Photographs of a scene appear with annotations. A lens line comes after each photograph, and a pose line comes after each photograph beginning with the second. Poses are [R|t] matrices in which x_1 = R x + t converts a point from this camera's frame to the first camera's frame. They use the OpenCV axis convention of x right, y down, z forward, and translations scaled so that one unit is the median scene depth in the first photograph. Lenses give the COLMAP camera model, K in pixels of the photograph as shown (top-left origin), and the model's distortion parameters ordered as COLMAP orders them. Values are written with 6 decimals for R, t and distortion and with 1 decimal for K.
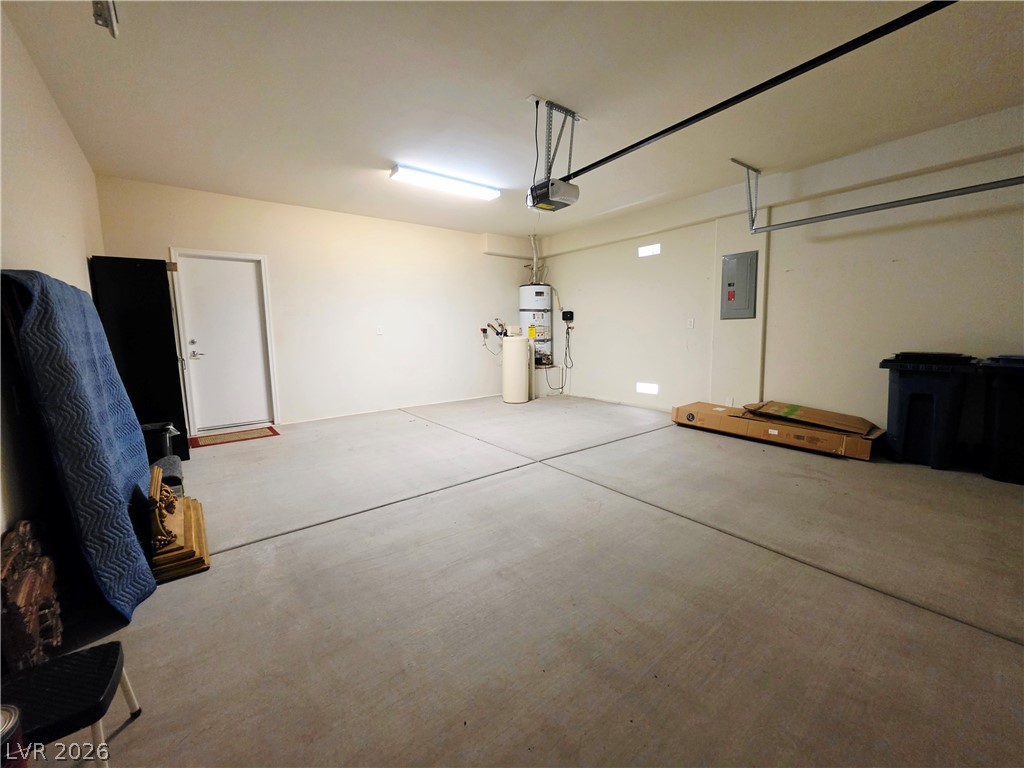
lens RADIAL K [[413.8, 0, 511.6], [0, 413.8, 382.4], [0, 0, 1]] dist [-0.006431, 0.002692]
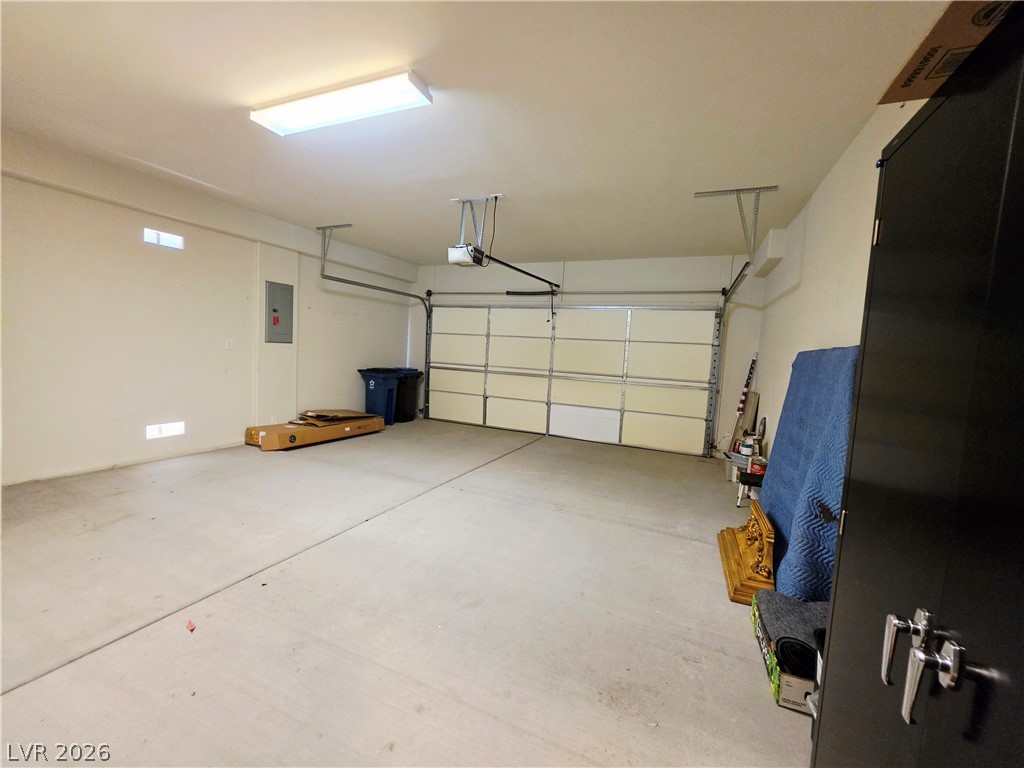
lens RADIAL K [[413.8, 0, 512.2], [0, 413.8, 383.3], [0, 0, 1]] dist [-0.006431, 0.002692]
pose [[-0.473280, -0.075375, 0.877682, -0.738404], [0.065898, 0.990512, 0.120599, -0.144700], [-0.878444, 0.114915, -0.463822, 1.022098]]
